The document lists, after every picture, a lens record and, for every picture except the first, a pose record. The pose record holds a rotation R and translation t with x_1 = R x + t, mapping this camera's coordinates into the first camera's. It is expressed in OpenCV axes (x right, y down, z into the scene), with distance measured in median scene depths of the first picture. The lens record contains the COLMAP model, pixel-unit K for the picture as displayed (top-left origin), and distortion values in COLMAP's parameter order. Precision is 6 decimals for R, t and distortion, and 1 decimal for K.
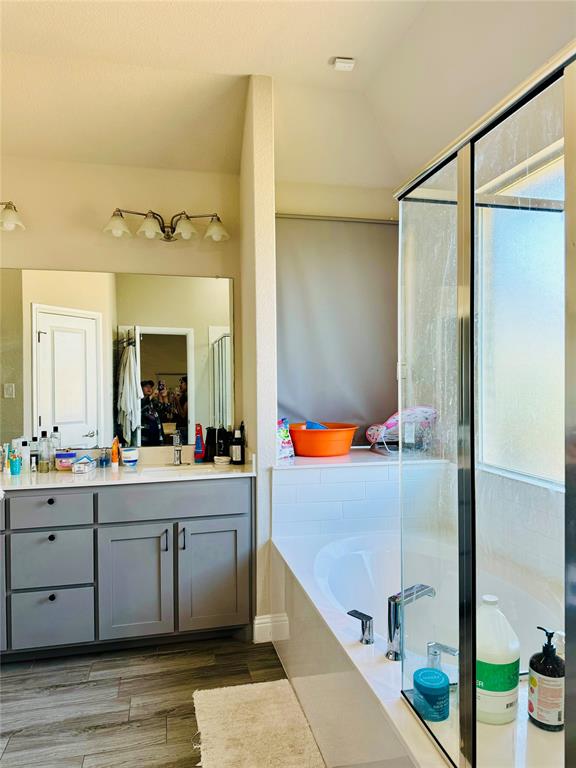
lens RADIAL K [[539.9, 0, 288.3], [0, 539.9, 384.4], [0, 0, 1]] dist [0.022854, -0.050134]
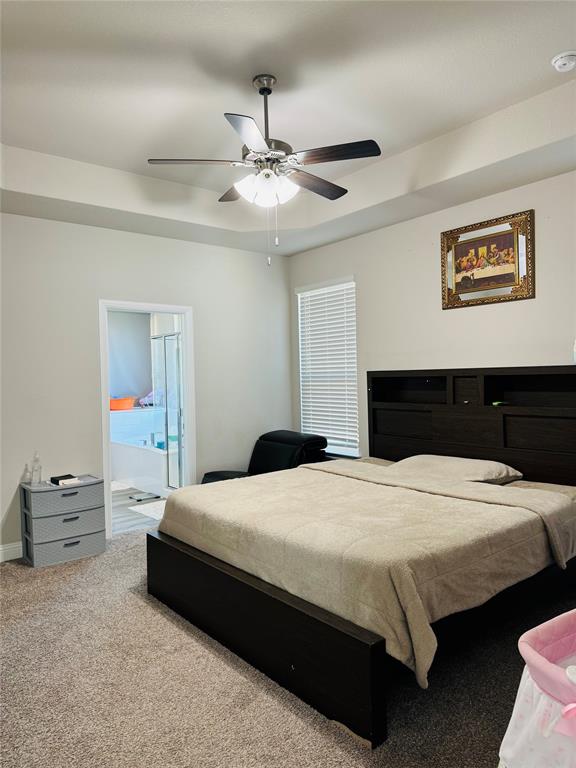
lens RADIAL K [[539.9, 0, 288.0], [0, 539.9, 382.6], [0, 0, 1]] dist [0.022854, -0.050134]
pose [[0.901495, -0.019575, 0.432347, -0.319578], [0.018704, 0.999805, 0.006268, 0.004975], [-0.432386, 0.002436, 0.901685, -1.562146]]
